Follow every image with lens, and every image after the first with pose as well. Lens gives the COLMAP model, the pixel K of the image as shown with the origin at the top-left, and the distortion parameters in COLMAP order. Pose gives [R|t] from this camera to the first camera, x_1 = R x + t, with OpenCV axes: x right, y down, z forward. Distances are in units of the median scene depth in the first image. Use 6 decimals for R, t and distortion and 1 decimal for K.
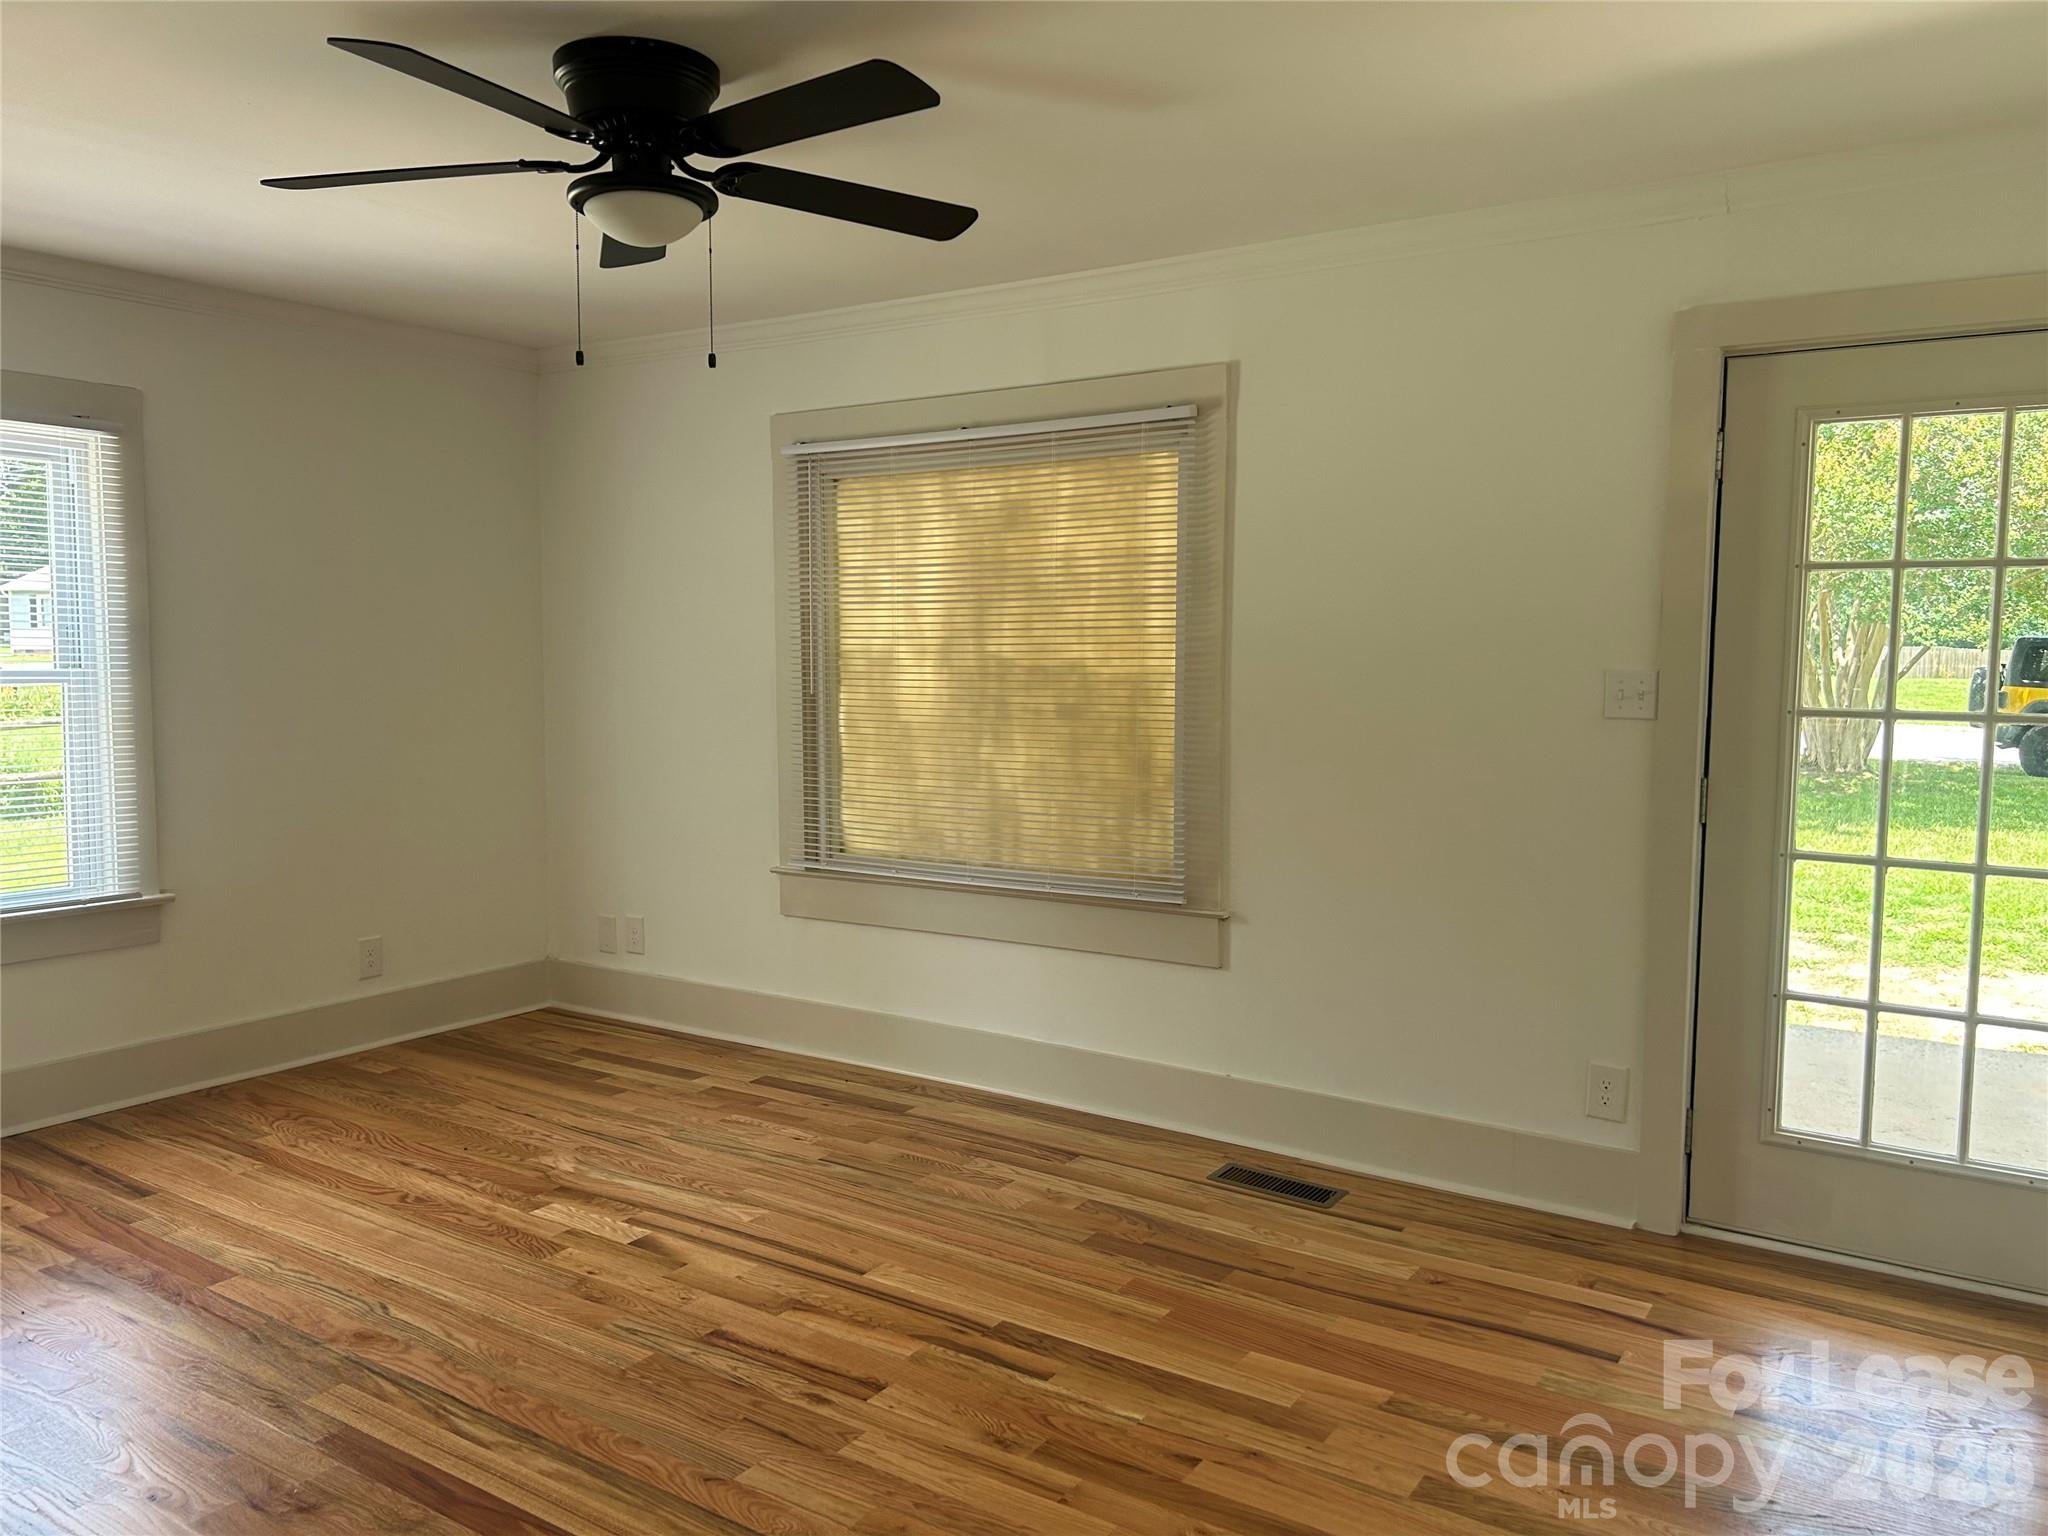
lens RADIAL K [[1538.4, 0, 1024.0], [0, 1538.4, 768.0], [0, 0, 1]] dist [0.036056, -0.000782]
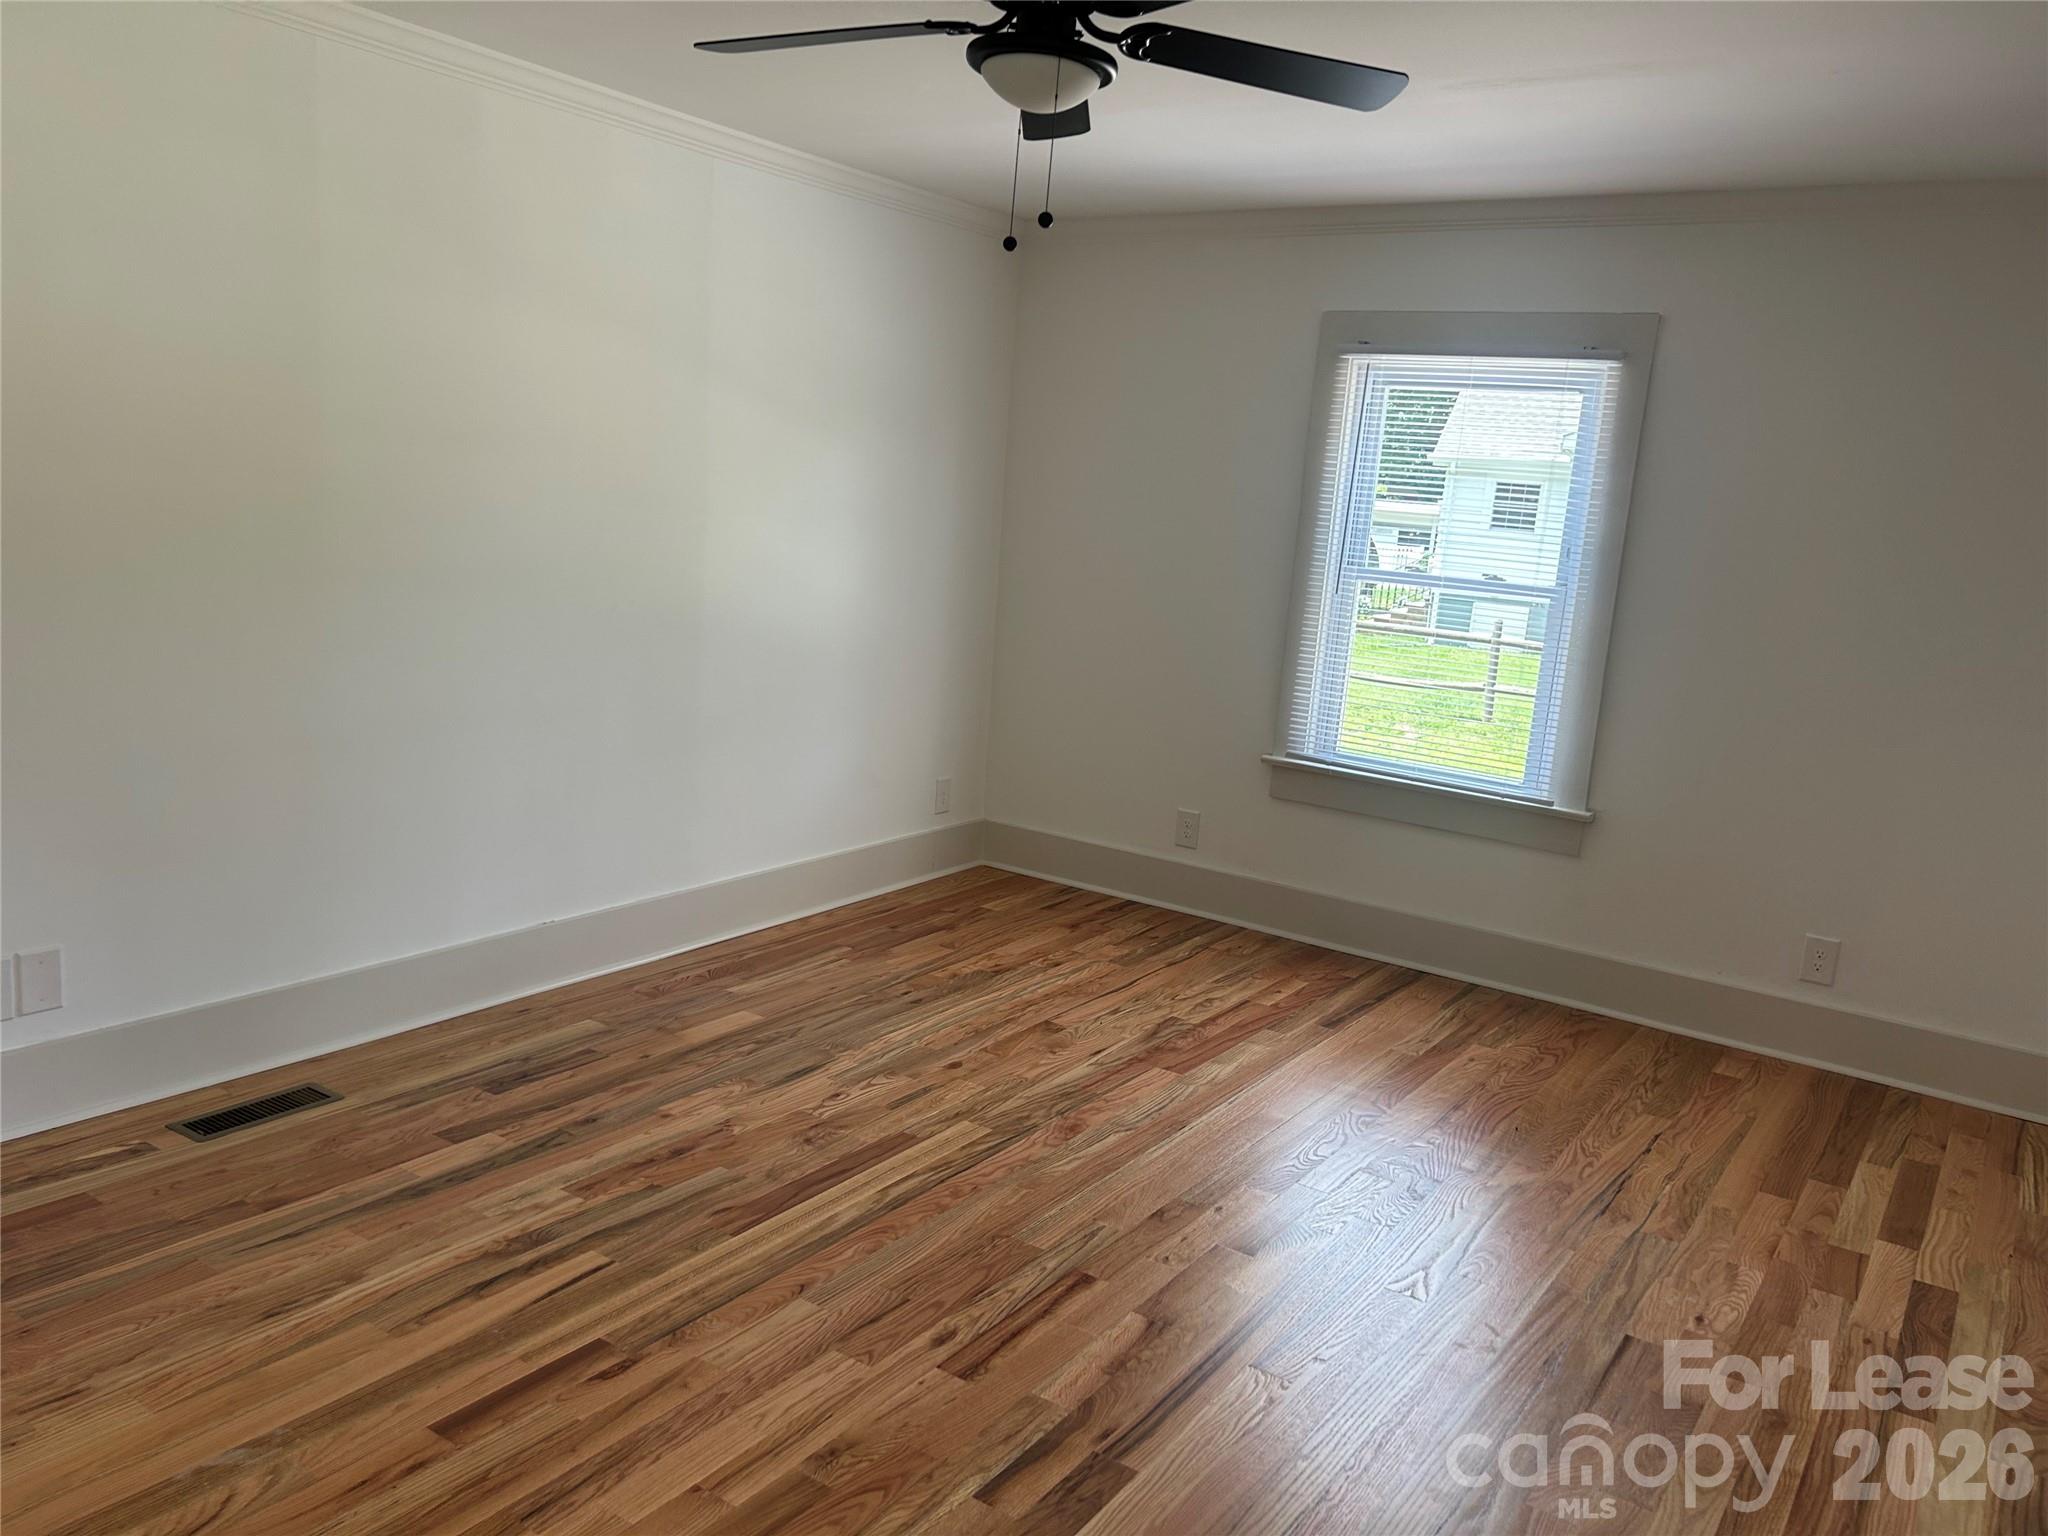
lens RADIAL K [[1503.5, 0, 1030.5], [0, 1503.5, 734.4], [0, 0, 1]] dist [0.003990, -0.001951]
pose [[0.001929, 0.146444, -0.989217, 0.519606], [-0.163874, 0.975892, 0.144152, -0.067867], [0.986479, 0.161829, 0.025881, 0.696466]]
